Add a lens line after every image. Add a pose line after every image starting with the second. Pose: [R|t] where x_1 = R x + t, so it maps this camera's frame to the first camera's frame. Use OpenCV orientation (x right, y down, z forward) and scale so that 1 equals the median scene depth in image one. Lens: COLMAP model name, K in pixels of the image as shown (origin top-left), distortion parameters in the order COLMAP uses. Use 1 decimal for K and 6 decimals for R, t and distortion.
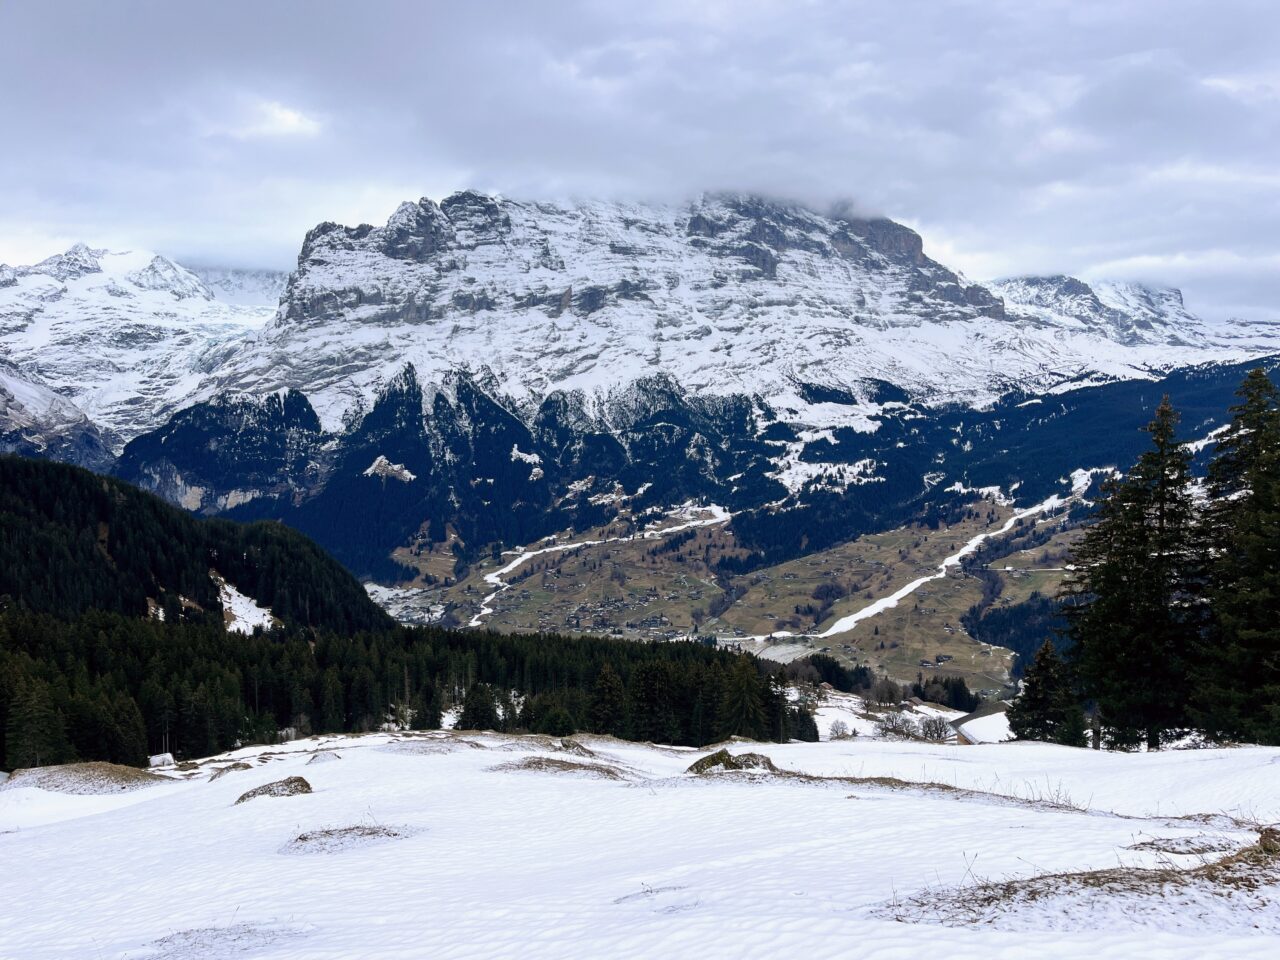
lens RADIAL K [[968.1, 0, 664.4], [0, 968.1, 482.7], [0, 0, 1]] dist [0.051094, -0.043690]
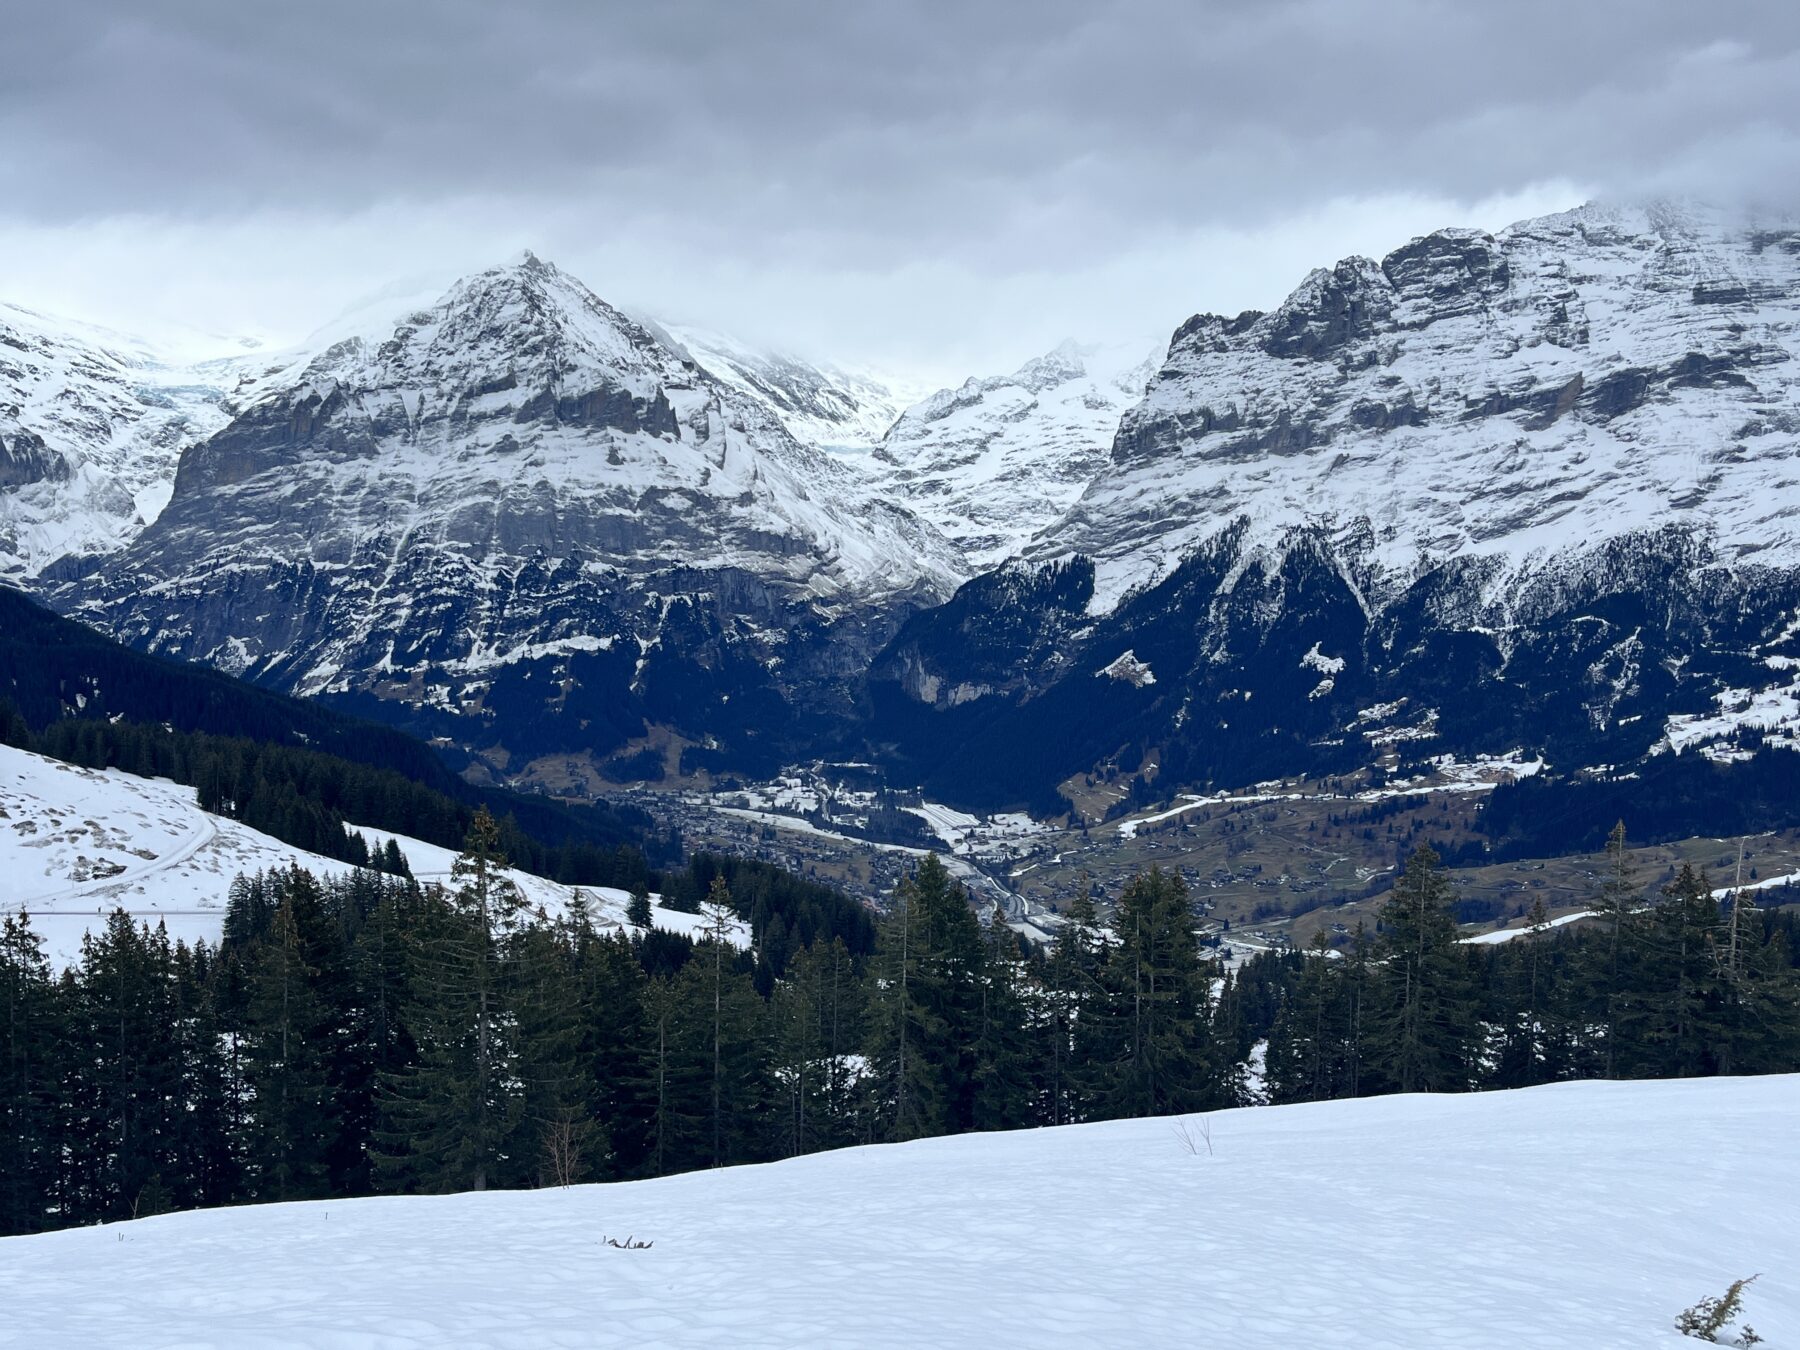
lens RADIAL K [[1708.1, 0, 917.4], [0, 1708.1, 700.4], [0, 0, 1]] dist [0.030834, 0.000000]
pose [[0.713668, 0.073940, -0.696571, 0.389978], [-0.057590, 0.997240, 0.046852, -0.031792], [0.698113, 0.006679, 0.715957, -0.036583]]
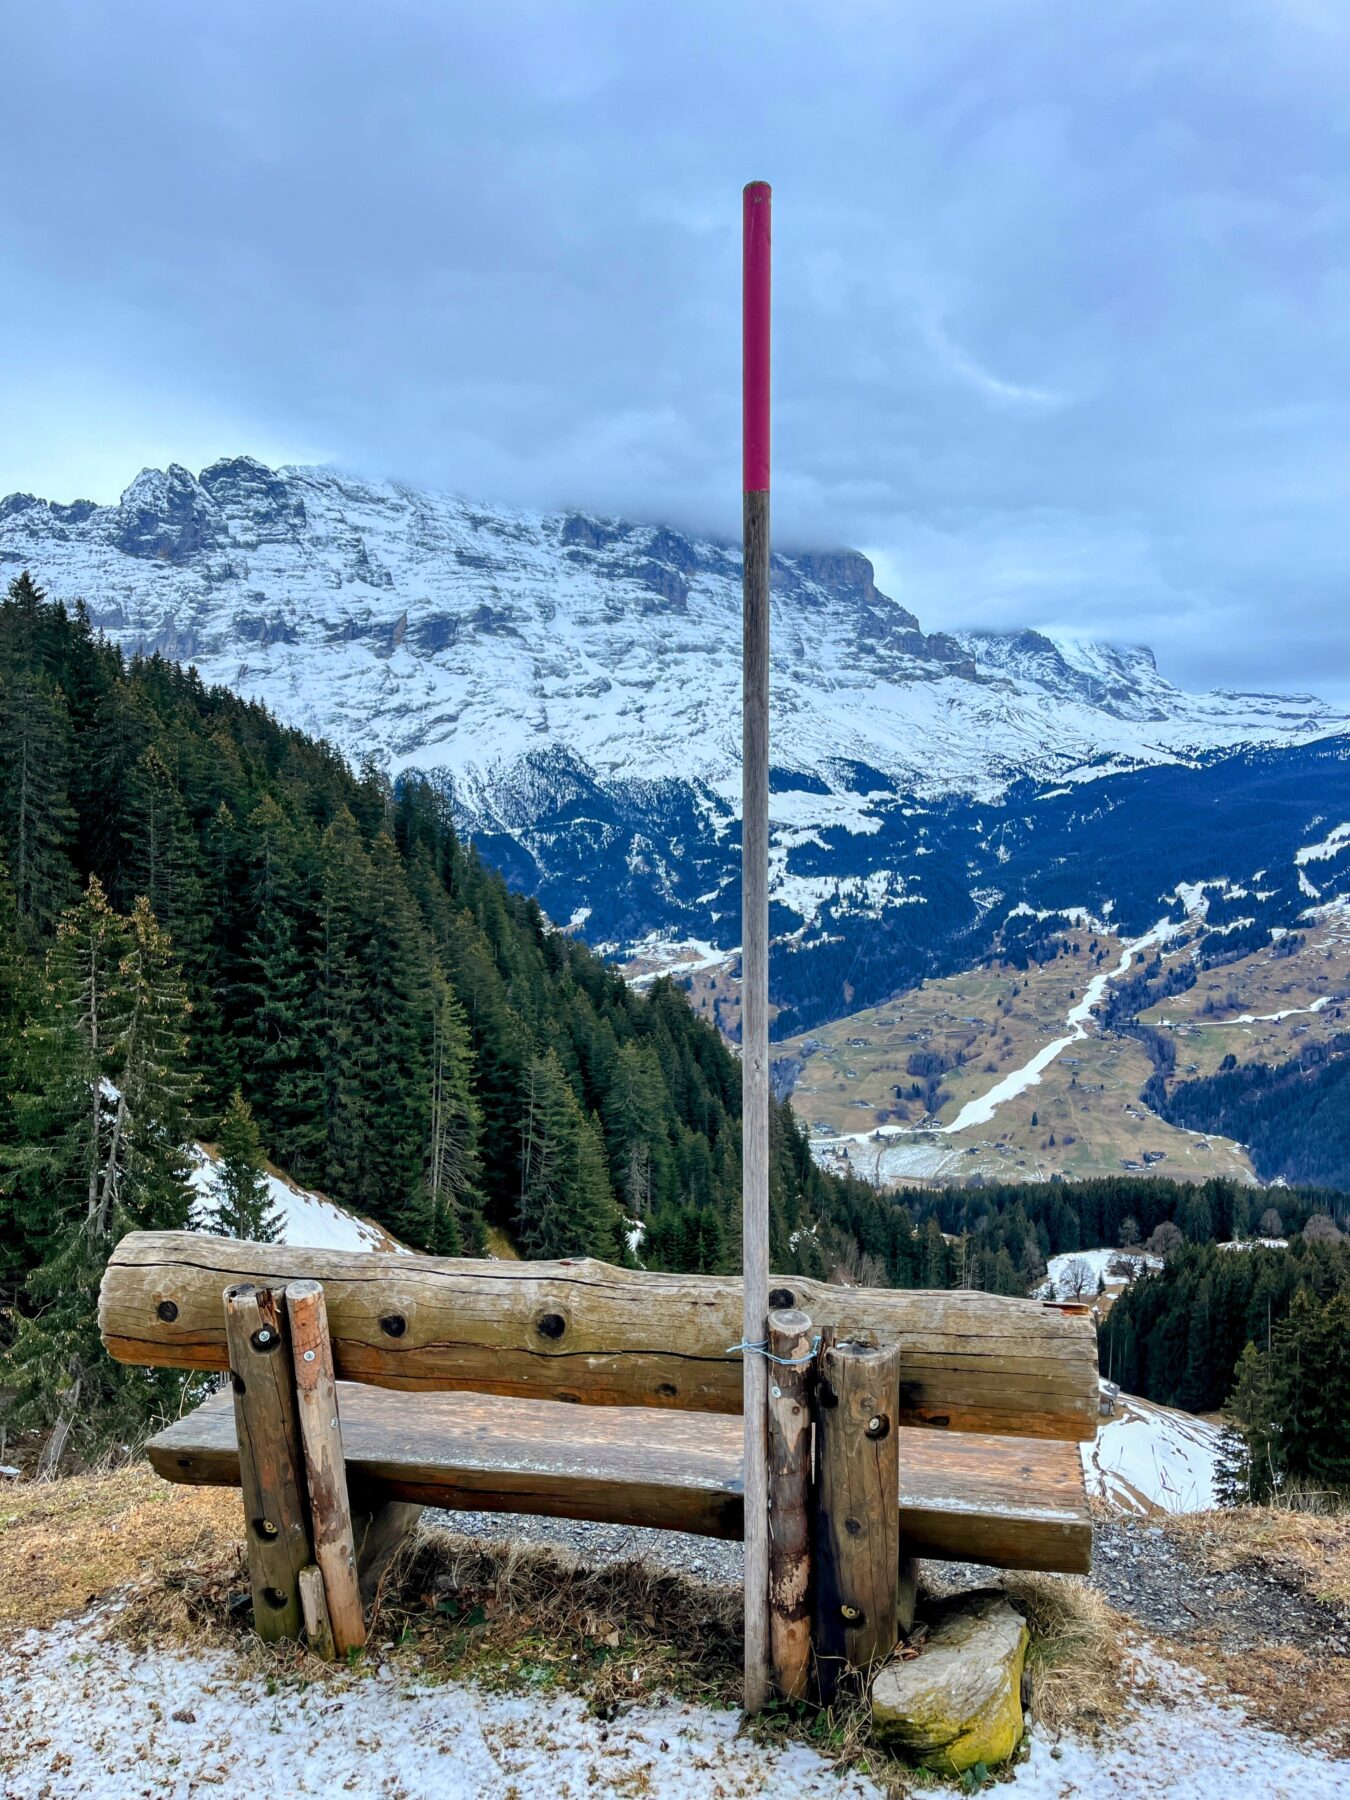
lens RADIAL K [[1361.4, 0, 686.0], [0, 1361.4, 909.9], [0, 0, 1]] dist [0.051094, -0.043690]
pose [[0.979475, -0.009593, 0.201335, -0.107425], [0.009306, 0.999954, 0.002370, 0.000104], [-0.201349, -0.000448, 0.979520, 0.053521]]
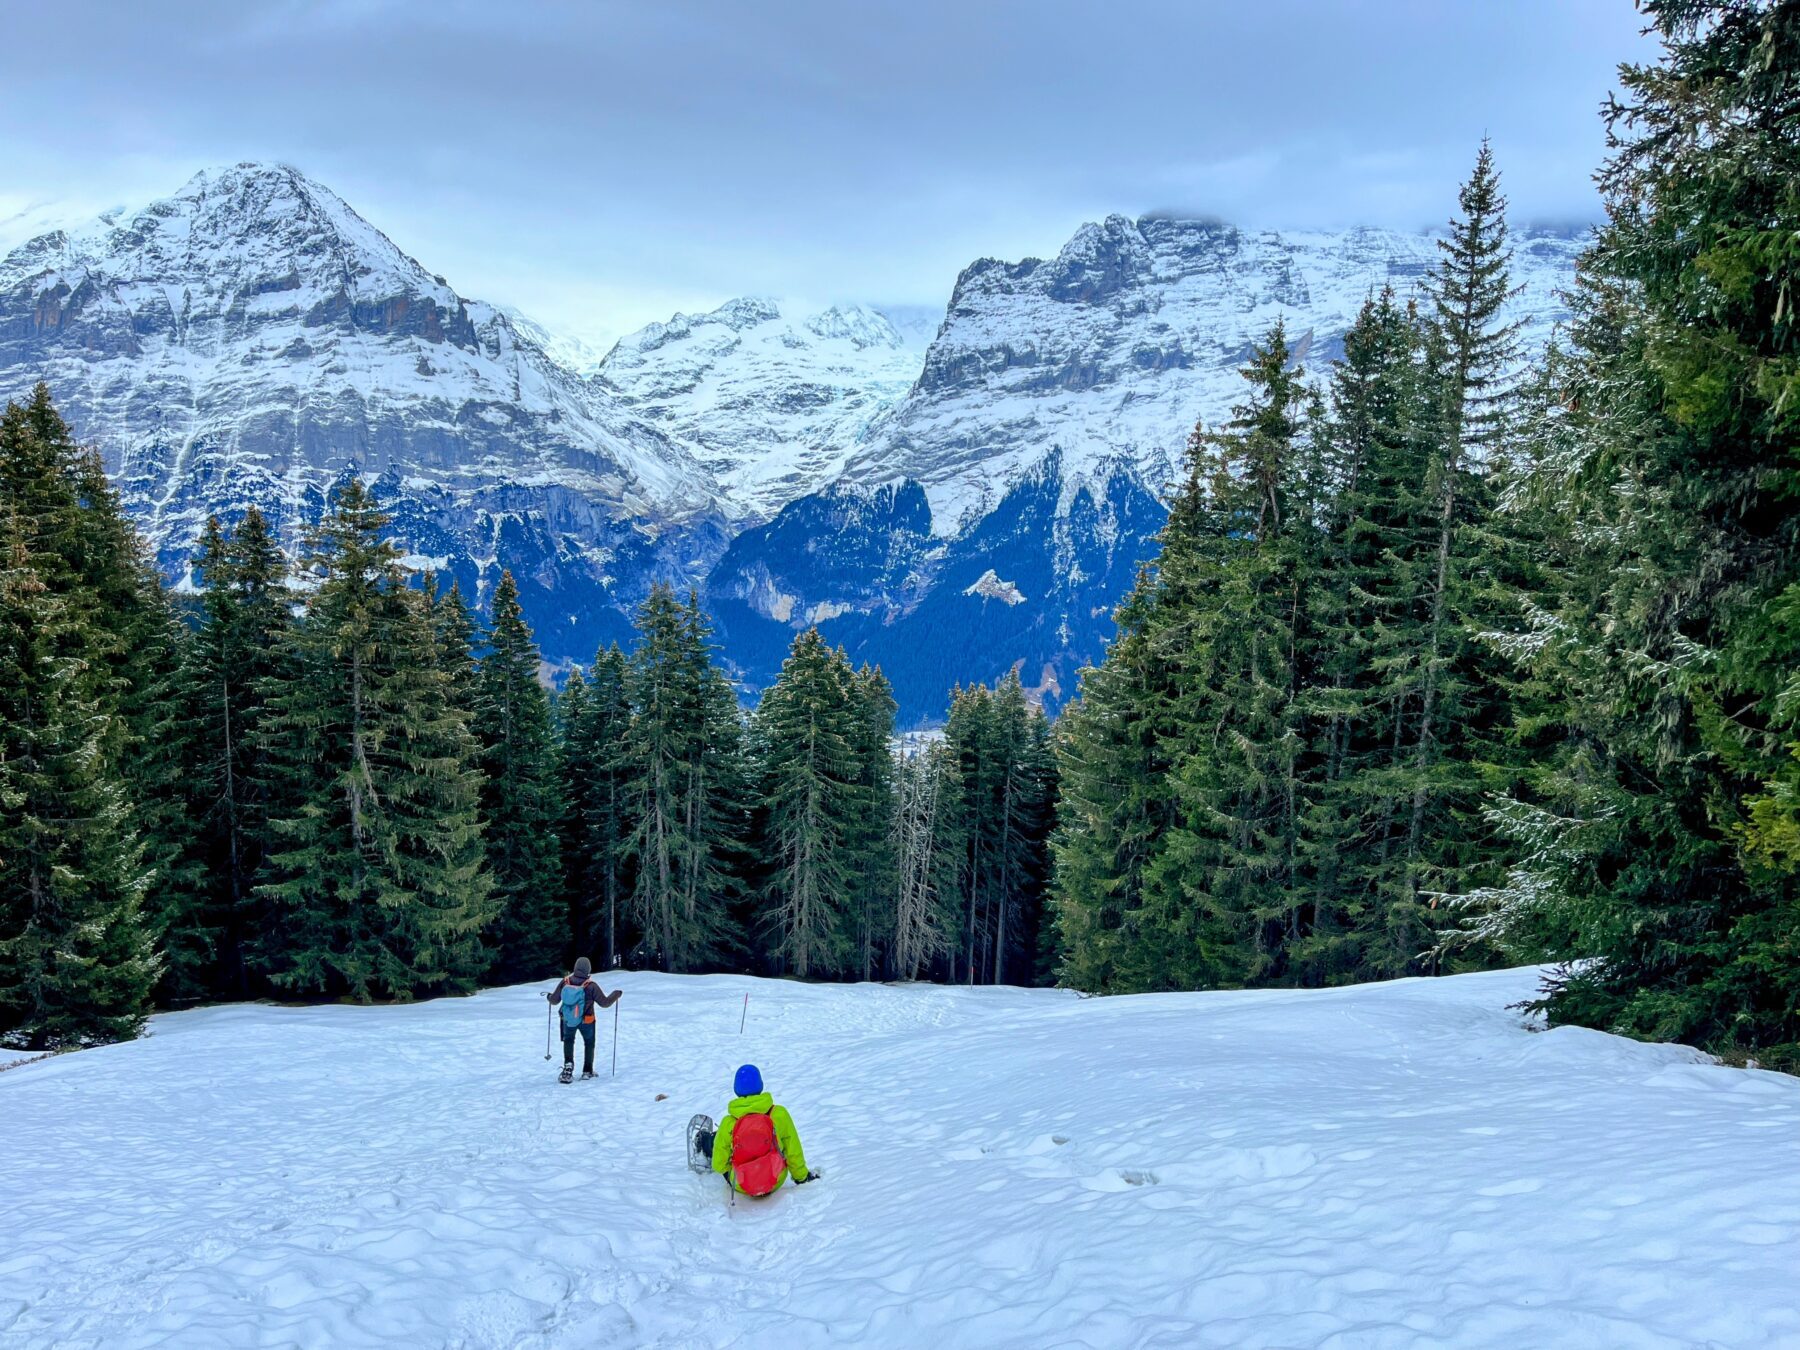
lens RADIAL K [[1387.1, 0, 927.4], [0, 1387.1, 673.5], [0, 0, 1]] dist [0.063156, -0.076697]
pose [[0.893349, 0.088015, -0.440660, 0.129132], [-0.058144, 0.995028, 0.080866, -0.024580], [0.445587, -0.046619, 0.894024, -0.027000]]
